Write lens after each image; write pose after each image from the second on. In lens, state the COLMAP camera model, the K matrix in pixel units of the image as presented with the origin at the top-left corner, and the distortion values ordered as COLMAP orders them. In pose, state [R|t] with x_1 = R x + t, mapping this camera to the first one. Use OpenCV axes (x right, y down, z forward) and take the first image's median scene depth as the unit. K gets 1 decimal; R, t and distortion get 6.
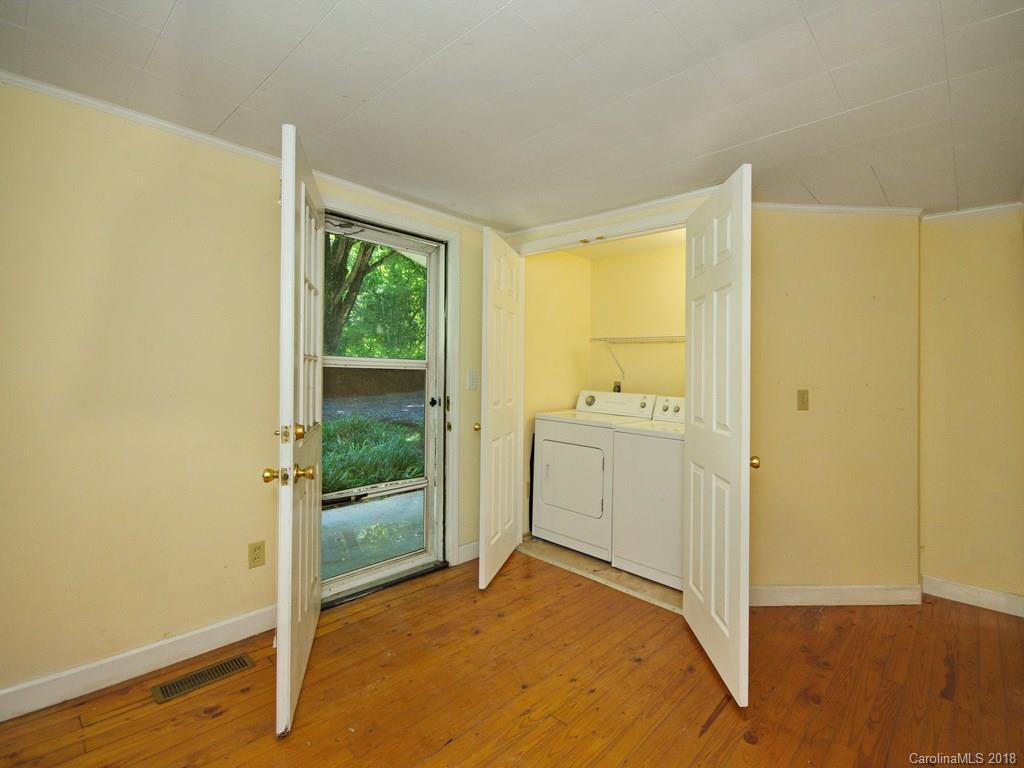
lens RADIAL K [[490.1, 0, 513.1], [0, 490.1, 359.4], [0, 0, 1]] dist [-0.001704, -0.000907]
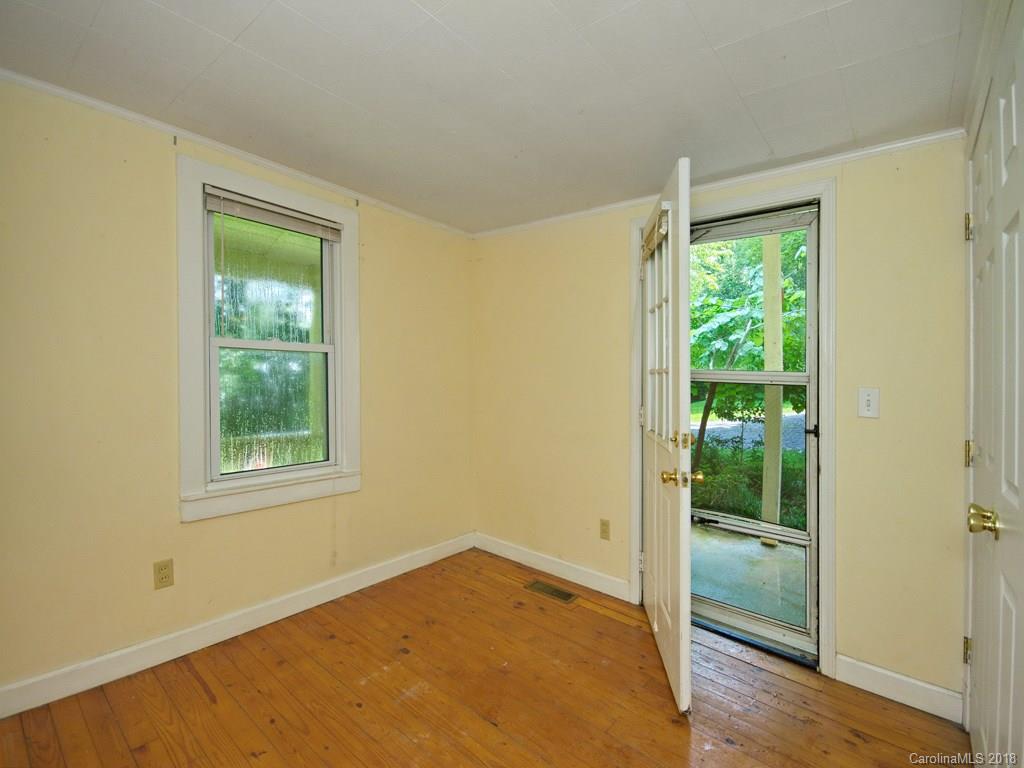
lens RADIAL K [[461.1, 0, 512.0], [0, 461.1, 384.0], [0, 0, 1]] dist [0.000563, 0.000070]
pose [[0.059814, 0.006548, -0.998188, 0.623033], [0.005843, 0.999959, 0.006910, 0.015528], [0.998192, -0.006246, 0.059773, 0.680149]]
